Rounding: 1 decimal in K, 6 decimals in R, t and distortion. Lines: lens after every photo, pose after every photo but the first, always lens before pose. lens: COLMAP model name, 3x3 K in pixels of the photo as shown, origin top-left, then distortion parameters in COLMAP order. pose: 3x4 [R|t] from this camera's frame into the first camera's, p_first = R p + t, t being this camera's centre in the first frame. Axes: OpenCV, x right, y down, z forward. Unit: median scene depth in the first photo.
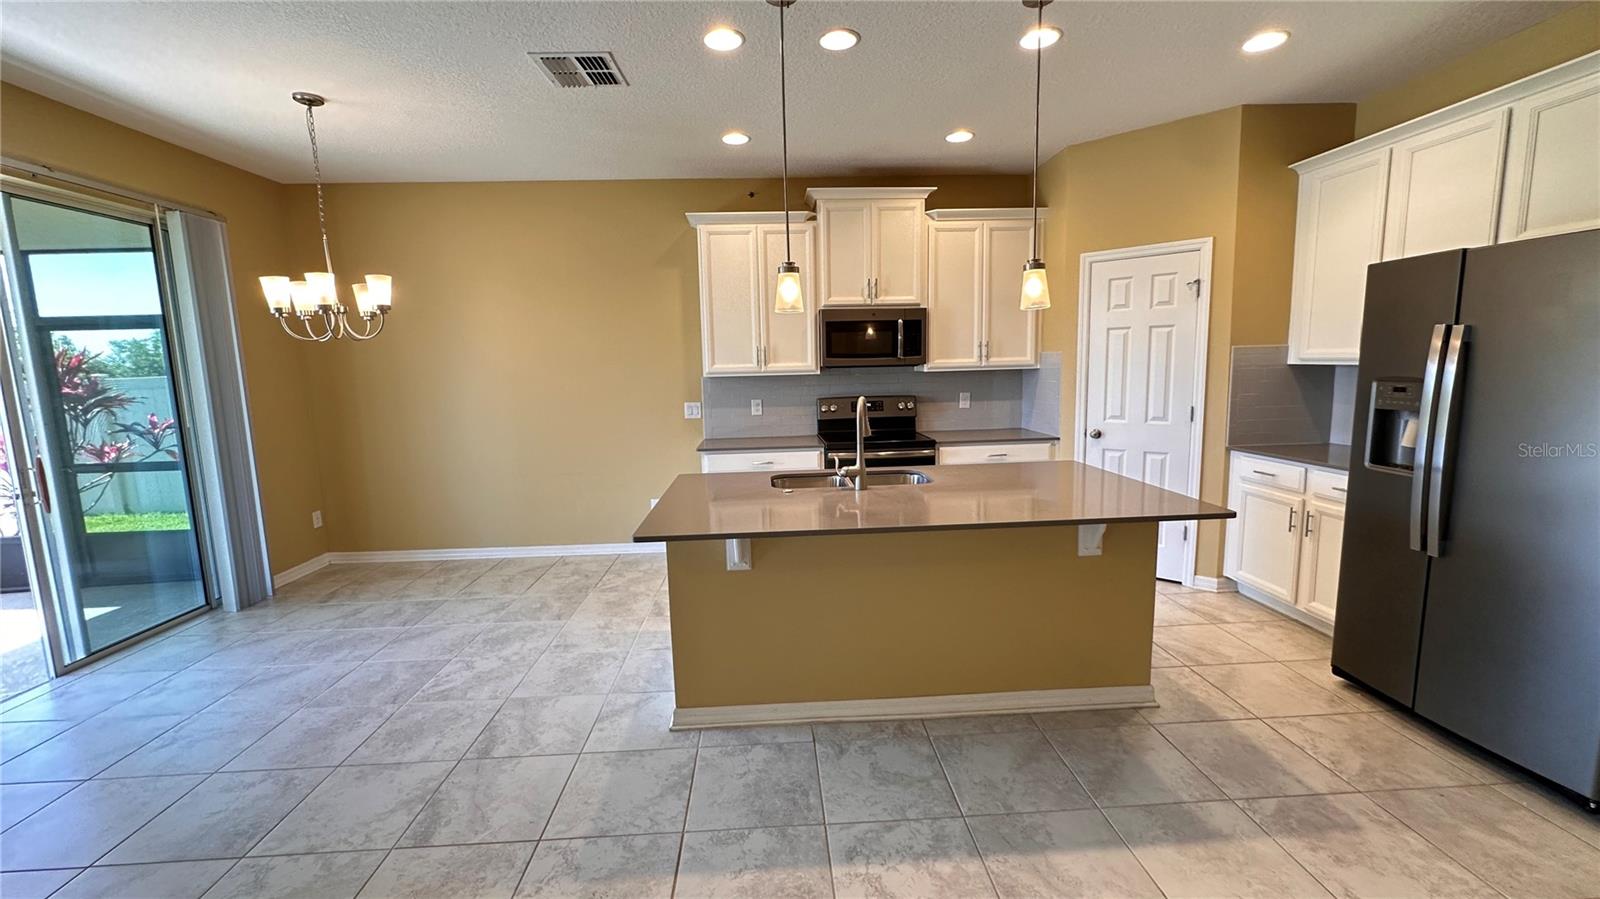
lens RADIAL K [[640.8, 0, 798.9], [0, 640.8, 445.2], [0, 0, 1]] dist [-0.006117, 0.001641]
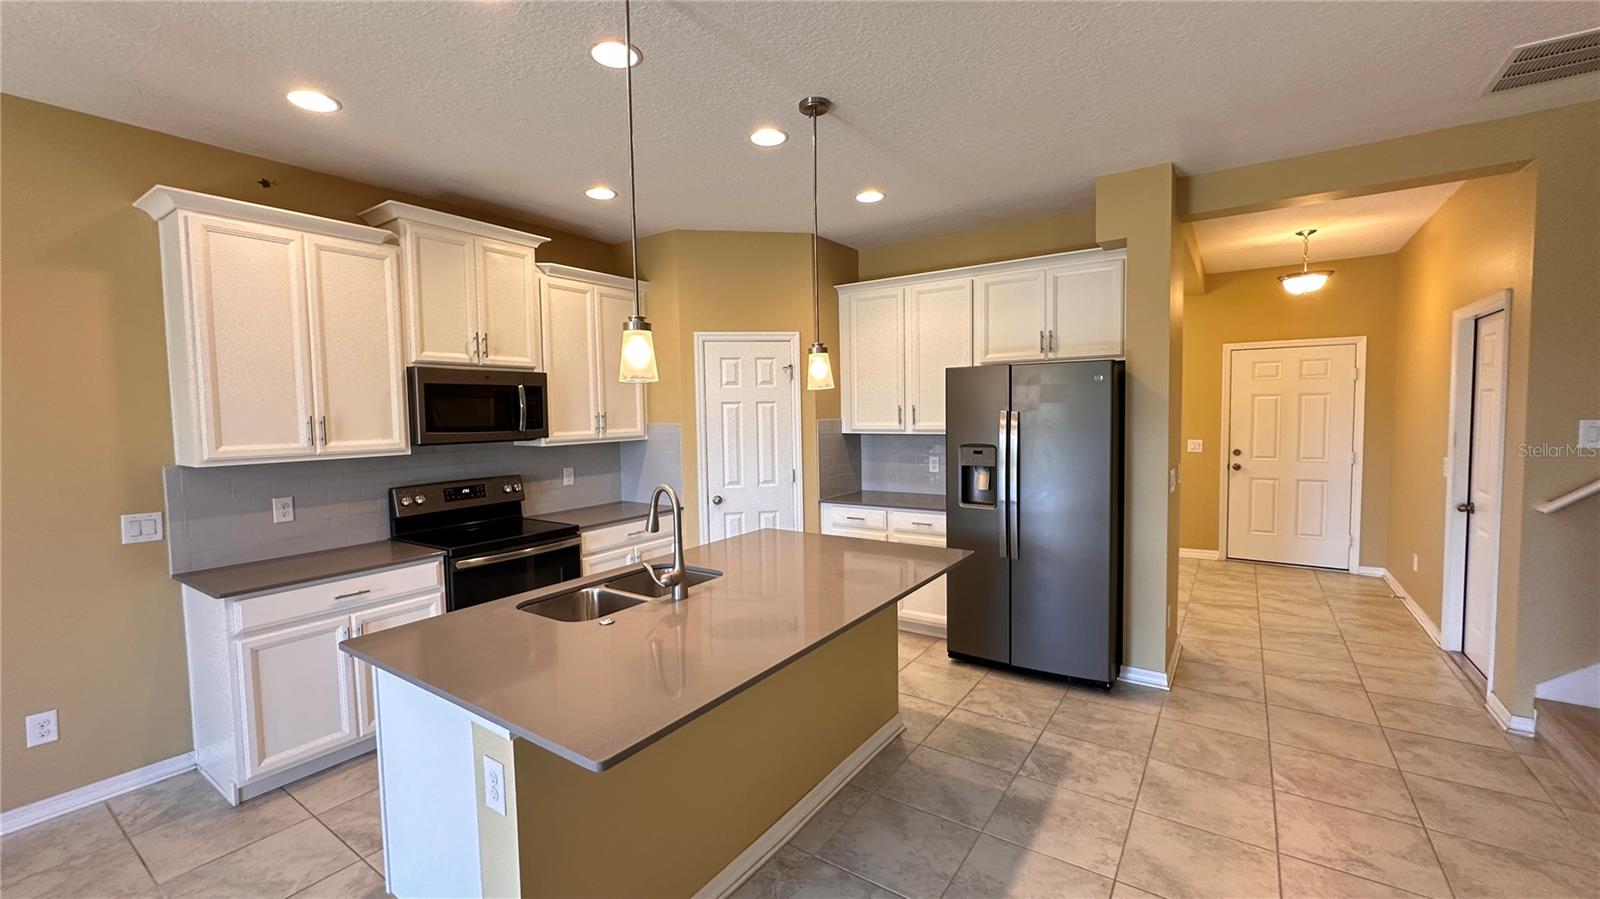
lens RADIAL K [[640.8, 0, 793.6], [0, 640.8, 447.2], [0, 0, 1]] dist [-0.006117, 0.001641]
pose [[0.613280, -0.032232, 0.789208, -0.389801], [0.106112, 0.993472, -0.041884, -0.062449], [-0.782706, 0.109431, 0.612696, 0.315670]]
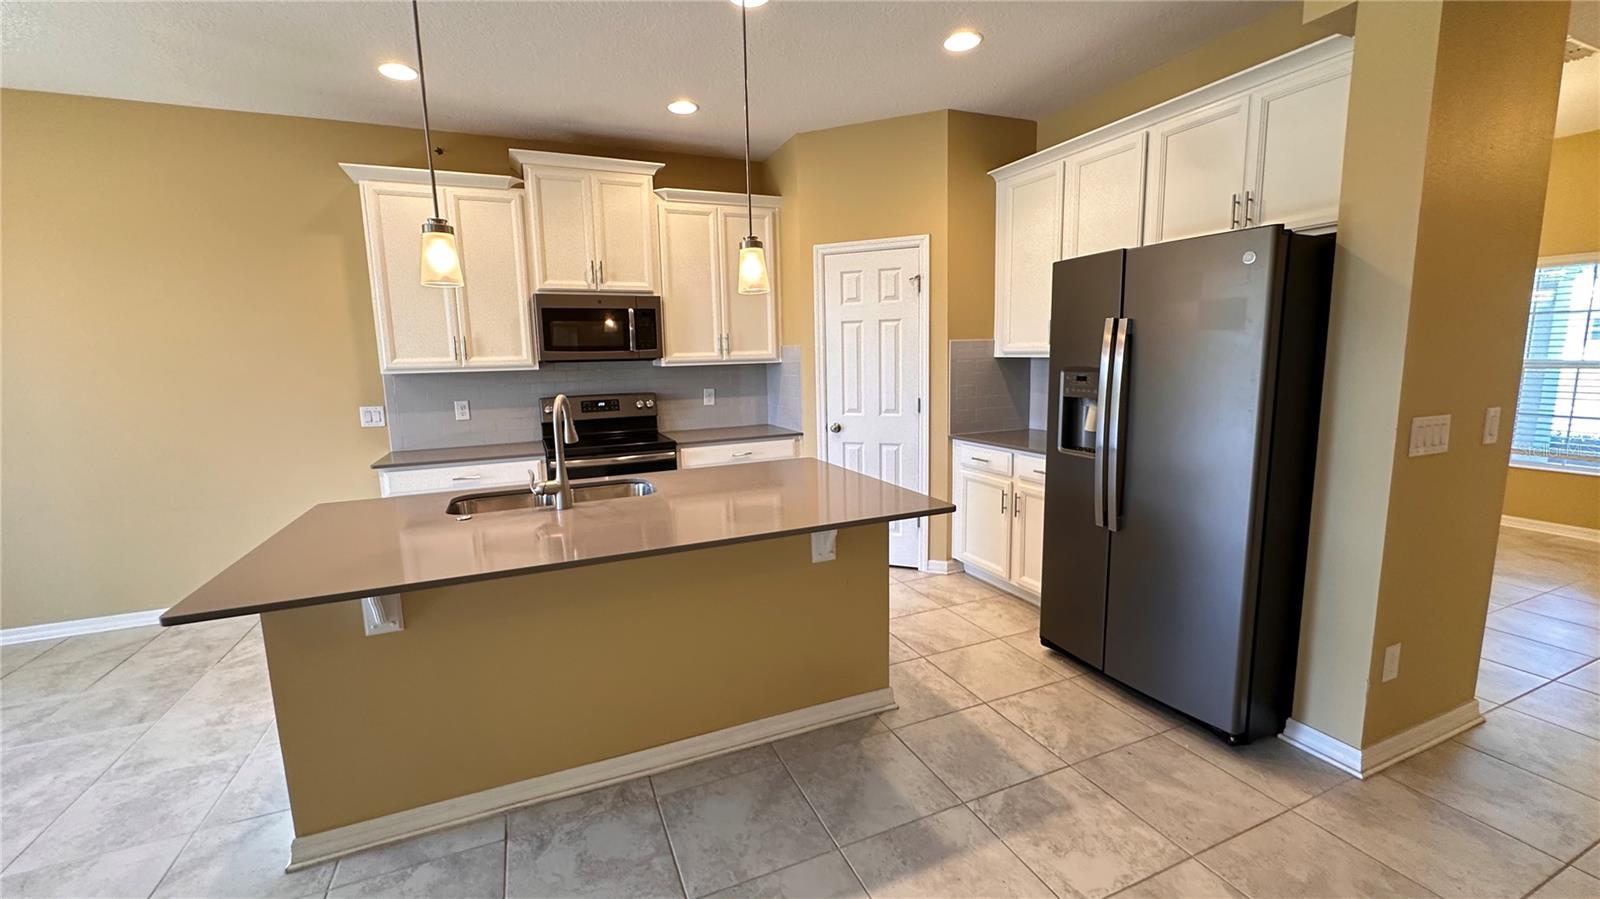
lens RADIAL K [[640.8, 0, 798.6], [0, 640.8, 445.3], [0, 0, 1]] dist [-0.006117, 0.001641]
pose [[0.938004, -0.046765, 0.343456, 0.086842], [0.045421, 0.998896, 0.011963, -0.006811], [-0.343636, 0.004379, 0.939093, 0.111685]]
